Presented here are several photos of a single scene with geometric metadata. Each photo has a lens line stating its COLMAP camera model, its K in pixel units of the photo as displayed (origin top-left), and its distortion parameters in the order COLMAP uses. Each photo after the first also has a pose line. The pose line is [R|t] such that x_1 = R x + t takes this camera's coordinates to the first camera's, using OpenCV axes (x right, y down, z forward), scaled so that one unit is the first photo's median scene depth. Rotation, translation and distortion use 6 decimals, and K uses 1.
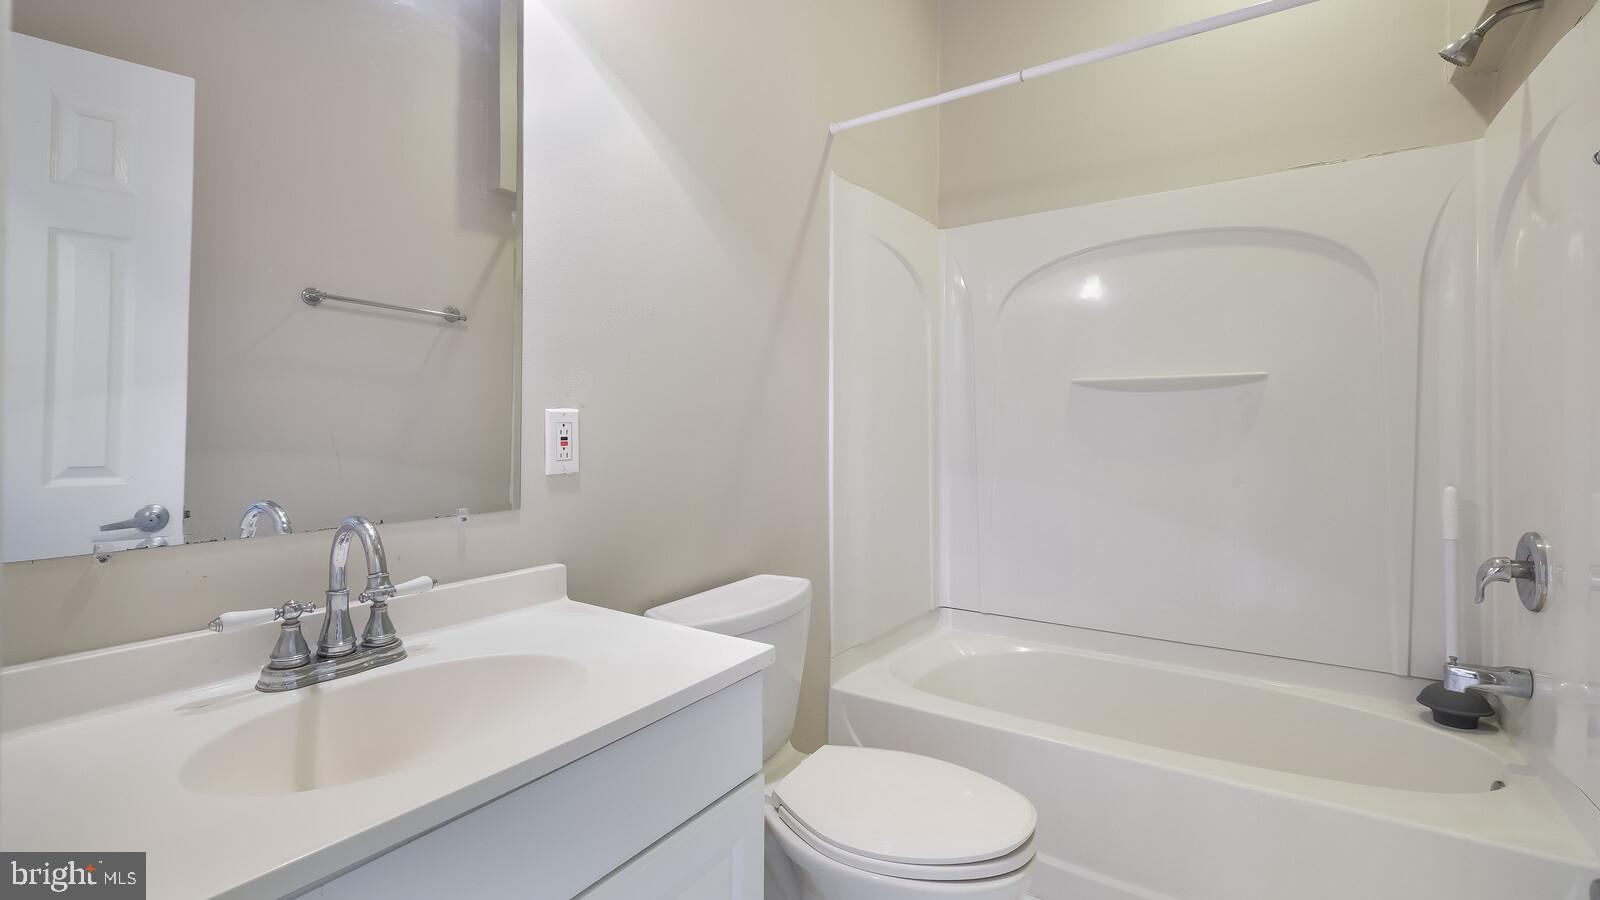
lens RADIAL K [[717.1, 0, 799.9], [0, 717.1, 434.1], [0, 0, 1]] dist [0.007054, -0.001153]
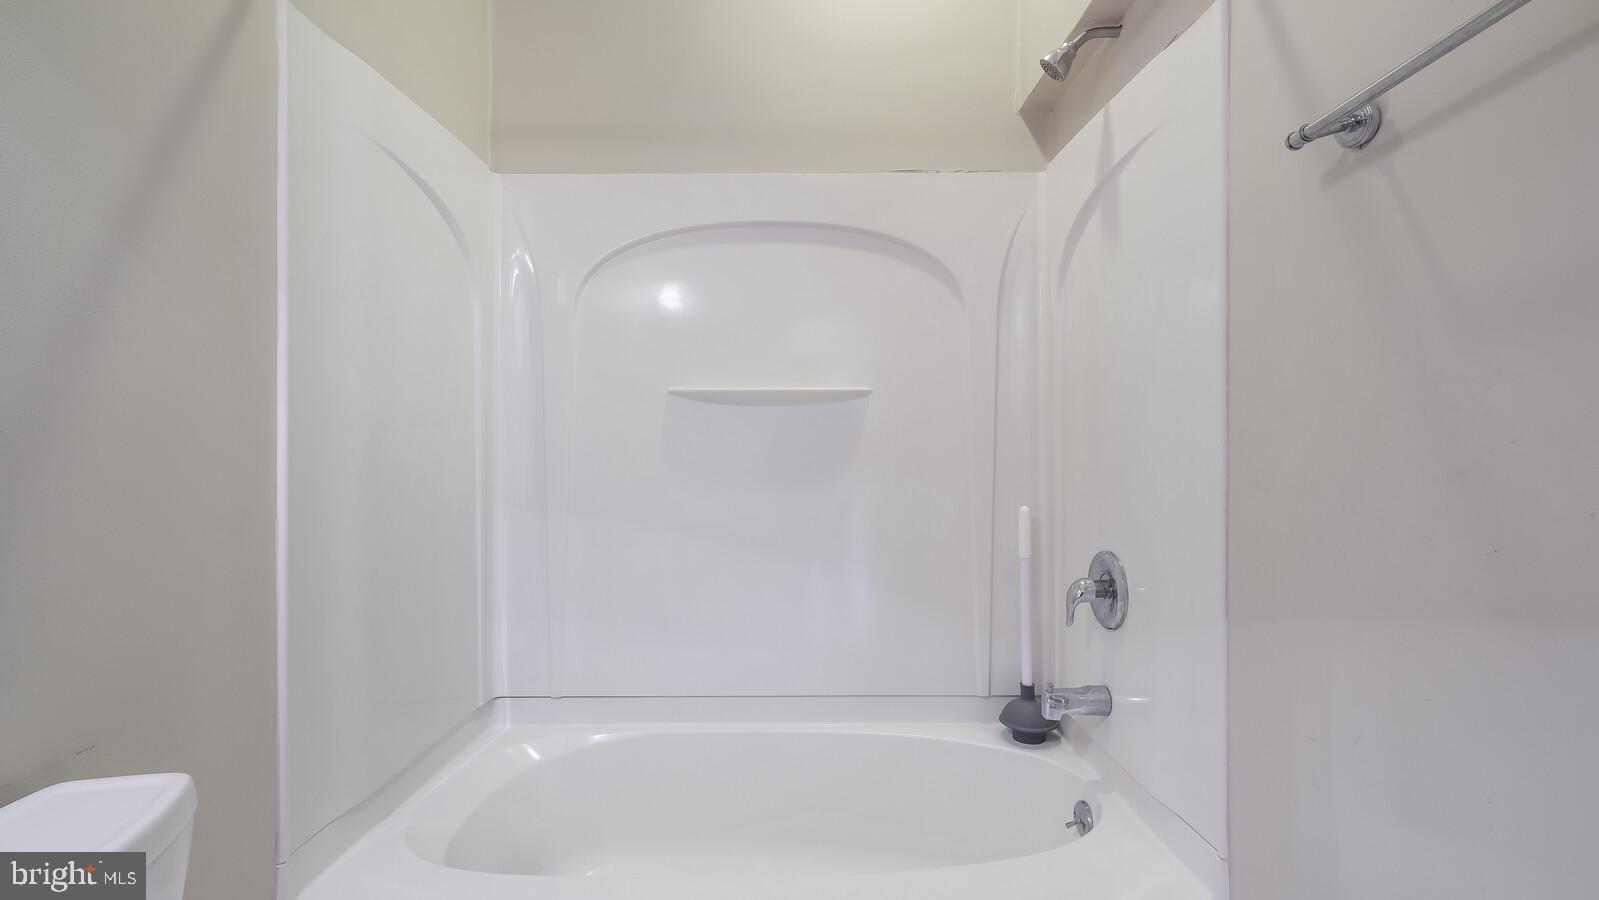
lens RADIAL K [[716.6, 0, 796.5], [0, 716.6, 442.1], [0, 0, 1]] dist [0.007054, -0.001153]
pose [[0.834251, 0.003008, 0.551377, 0.071859], [0.004629, 0.999912, -0.012459, -0.006623], [-0.551366, 0.012946, 0.834163, 0.321197]]
